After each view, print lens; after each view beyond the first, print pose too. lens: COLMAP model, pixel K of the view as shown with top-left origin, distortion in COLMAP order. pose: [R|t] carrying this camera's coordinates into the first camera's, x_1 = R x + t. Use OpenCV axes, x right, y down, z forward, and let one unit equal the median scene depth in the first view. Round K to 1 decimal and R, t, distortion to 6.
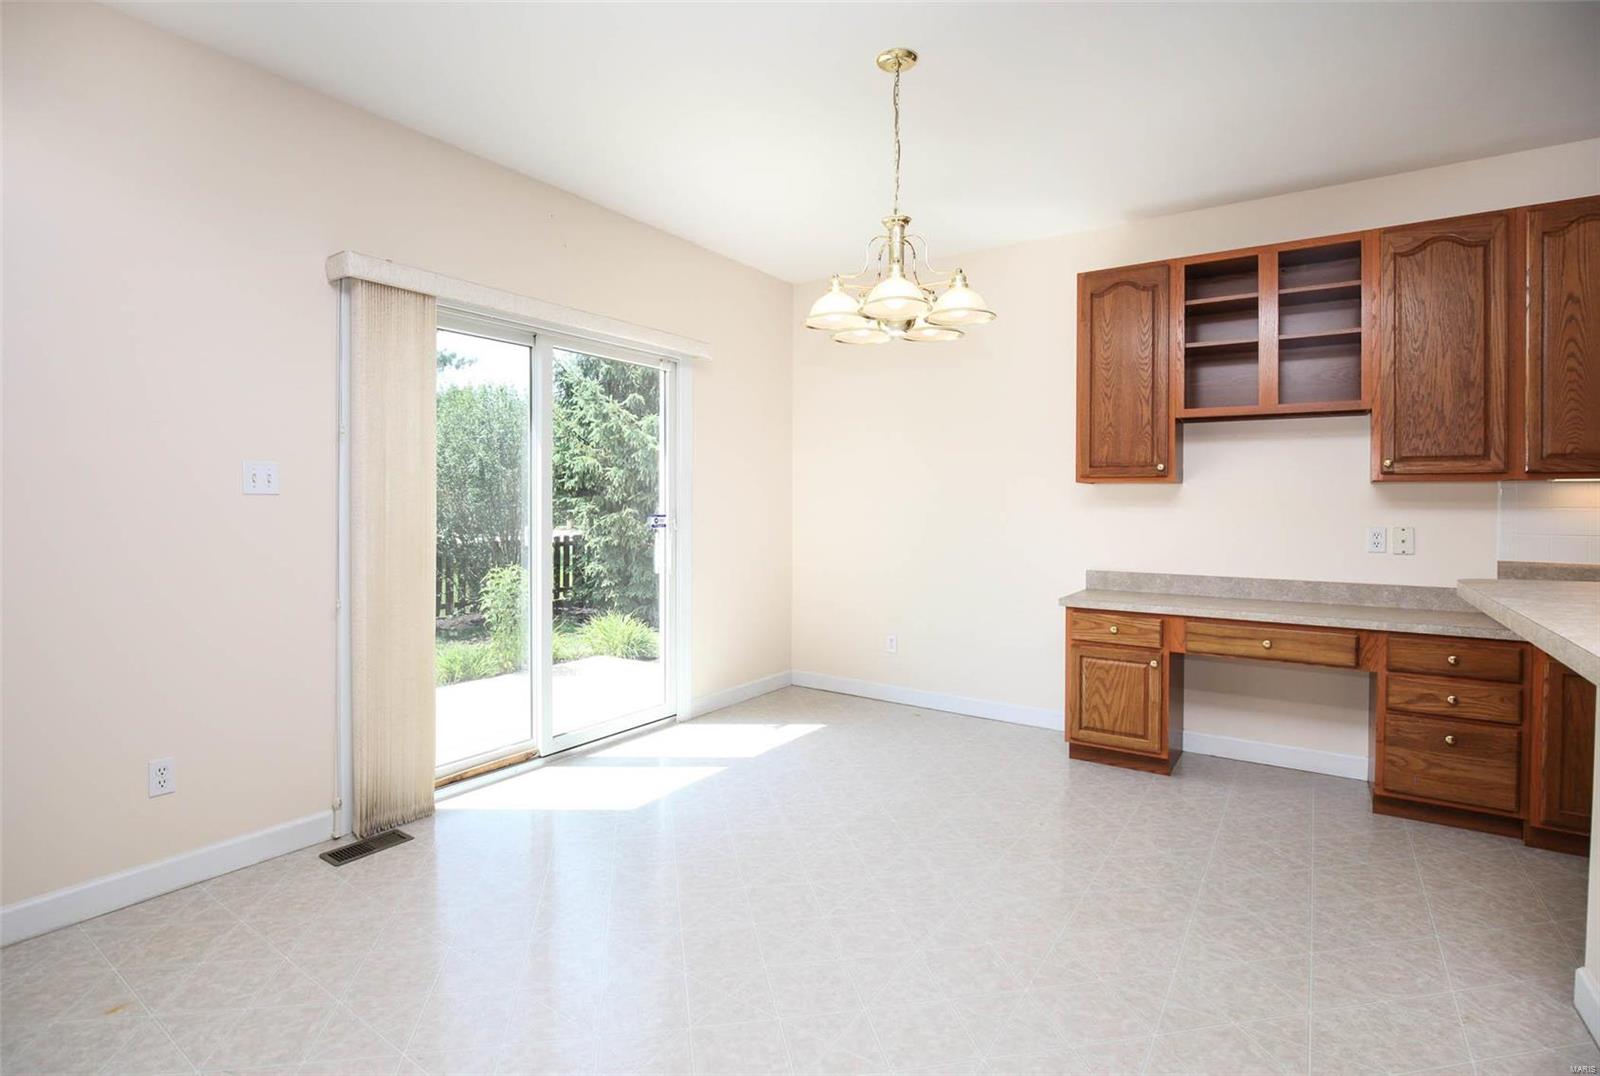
lens RADIAL K [[748.0, 0, 780.6], [0, 748.0, 502.1], [0, 0, 1]] dist [-0.033285, 0.006647]
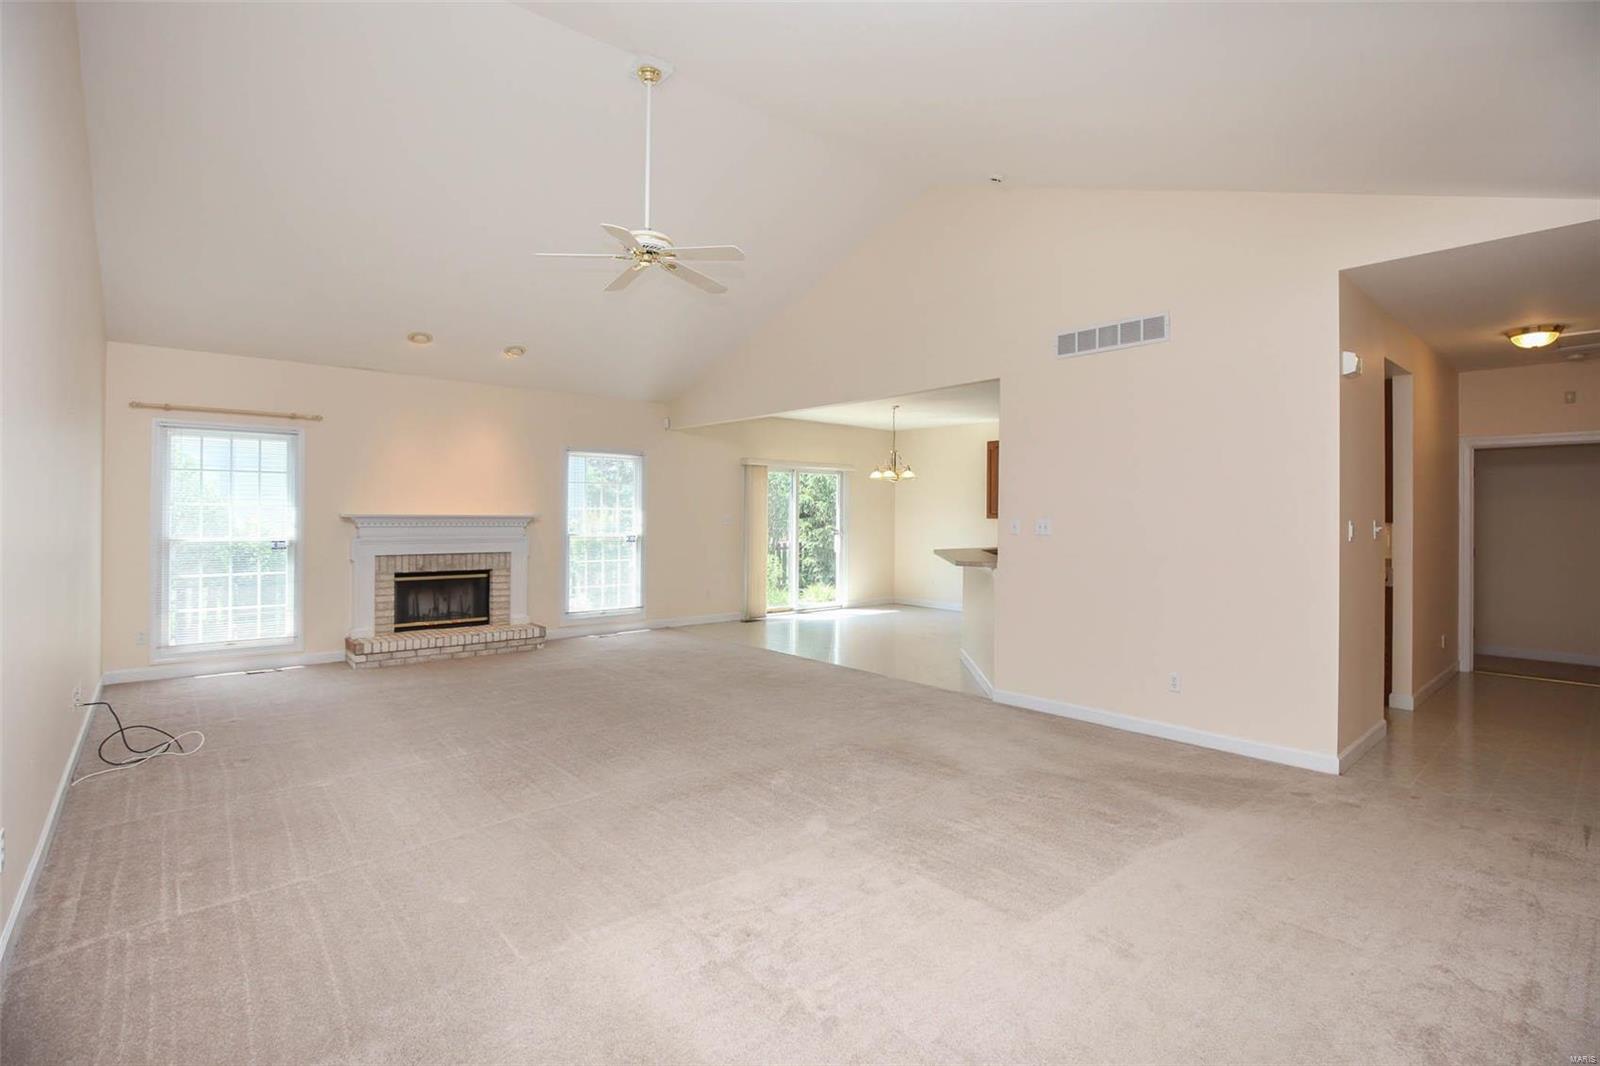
lens RADIAL K [[748.0, 0, 800.9], [0, 748.0, 521.2], [0, 0, 1]] dist [-0.033285, 0.006647]
pose [[0.968930, 0.006434, -0.247250, 0.153590], [-0.004484, 0.999954, 0.008448, -0.015497], [0.247293, -0.007077, 0.968915, -0.656918]]
